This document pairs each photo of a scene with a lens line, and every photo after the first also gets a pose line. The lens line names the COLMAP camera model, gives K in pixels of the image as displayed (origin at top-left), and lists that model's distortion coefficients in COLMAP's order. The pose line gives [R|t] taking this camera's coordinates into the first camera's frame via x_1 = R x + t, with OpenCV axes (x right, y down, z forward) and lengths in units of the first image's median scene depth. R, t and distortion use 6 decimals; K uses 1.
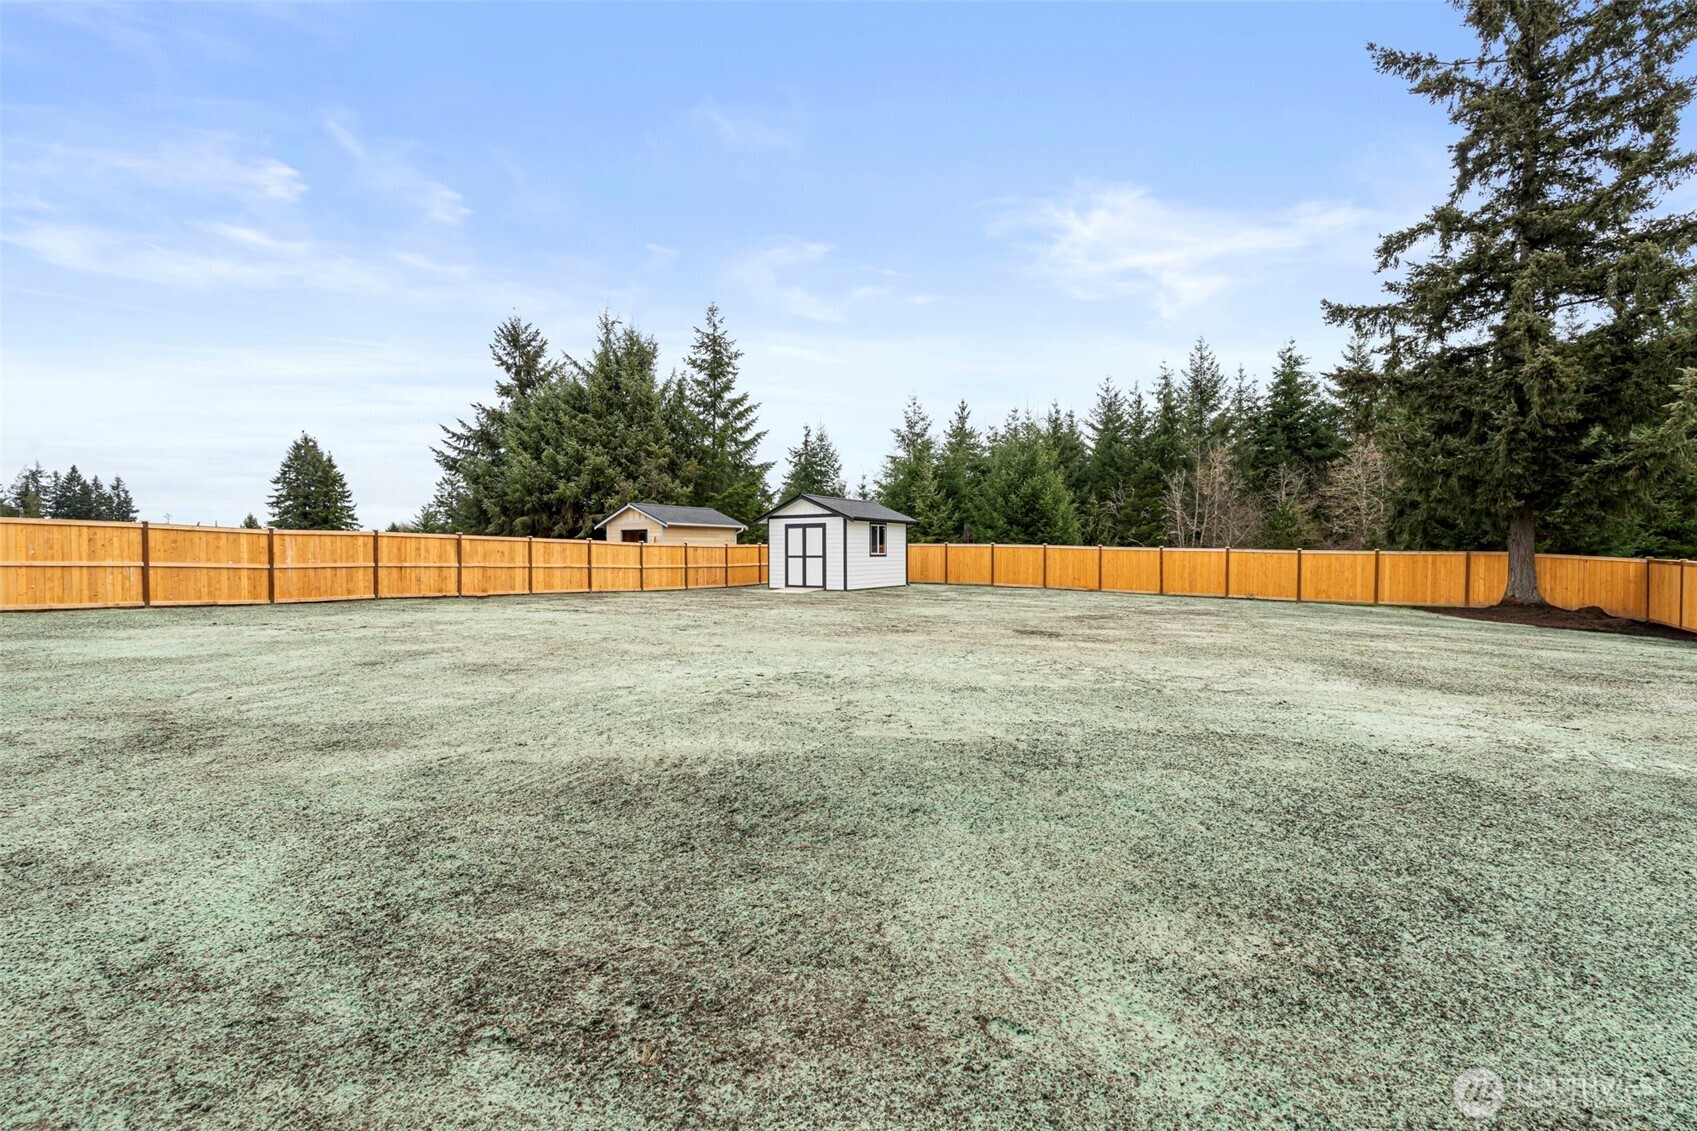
lens RADIAL K [[738.4, 0, 860.6], [0, 738.4, 572.9], [0, 0, 1]] dist [-0.002051, 0.000068]
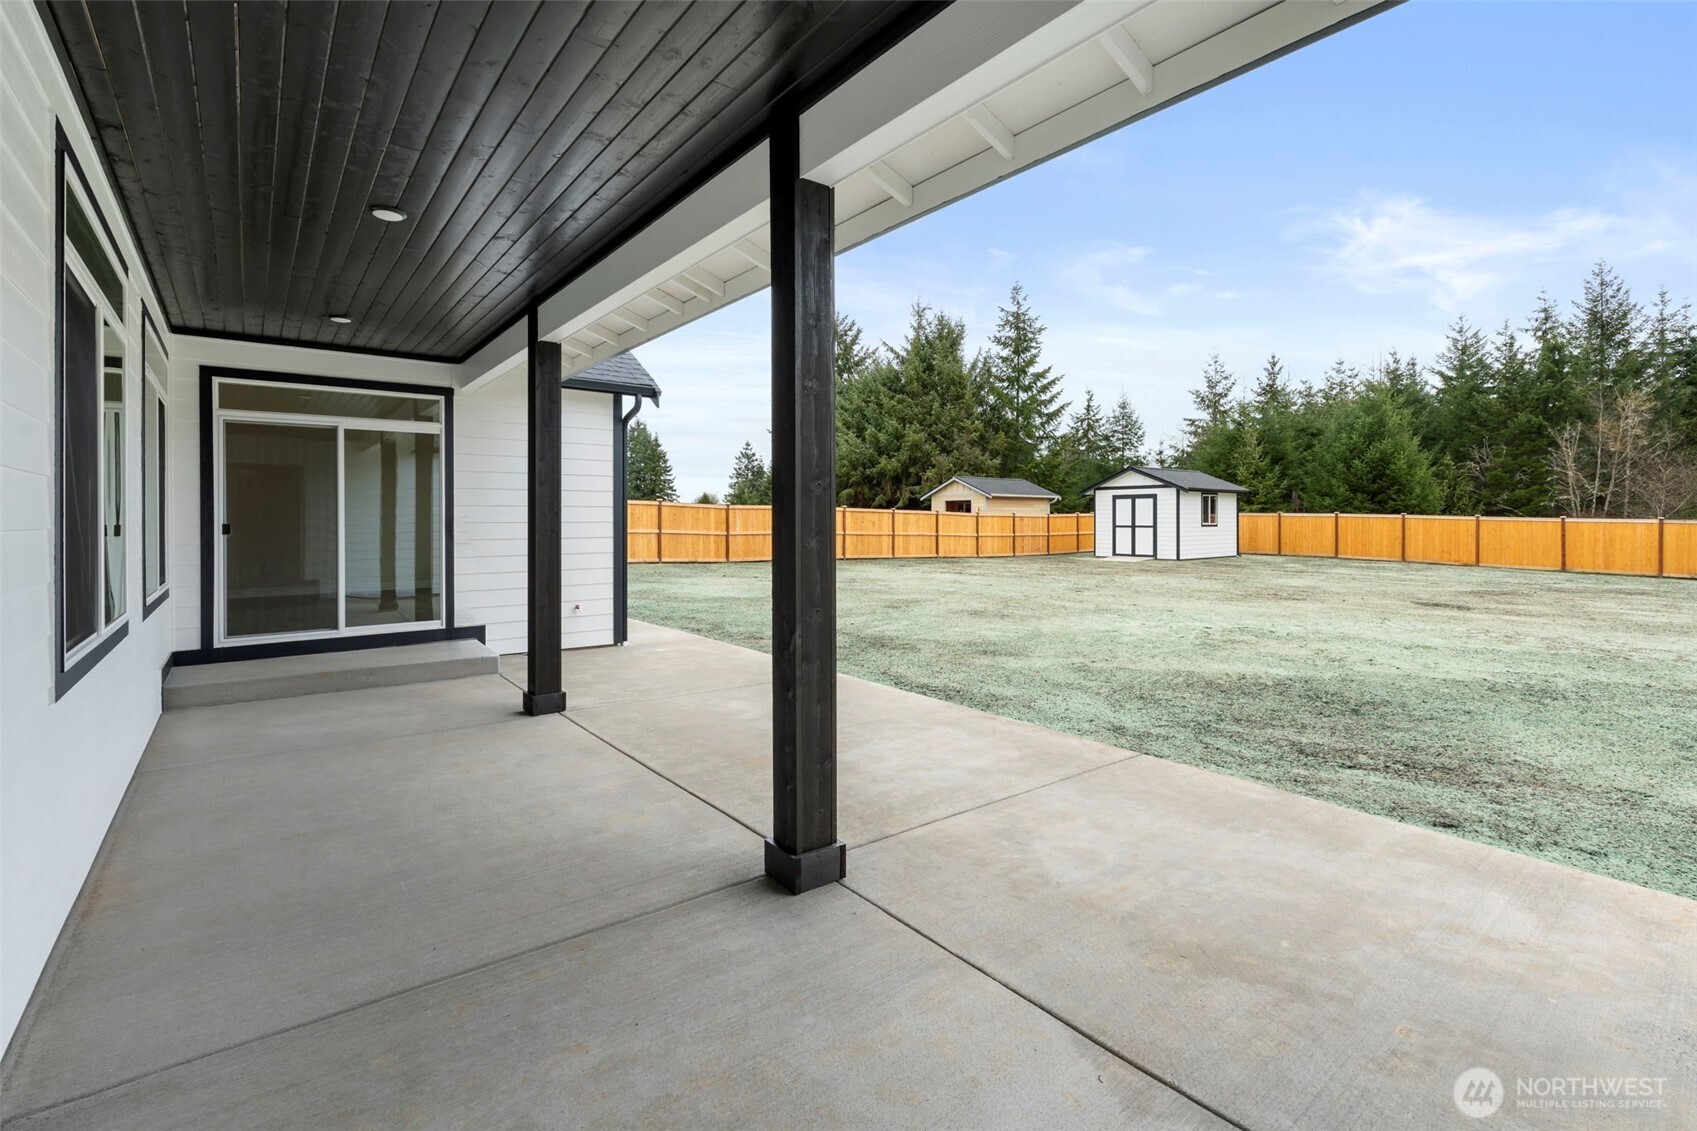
lens RADIAL K [[764.0, 0, 859.4], [0, 764.0, 521.1], [0, 0, 1]] dist [-0.000881, 0.000122]
pose [[0.946159, 0.002070, -0.323694, -0.065471], [-0.010075, 0.999683, -0.023057, -0.000823], [0.323544, 0.025077, 0.945881, -0.093488]]
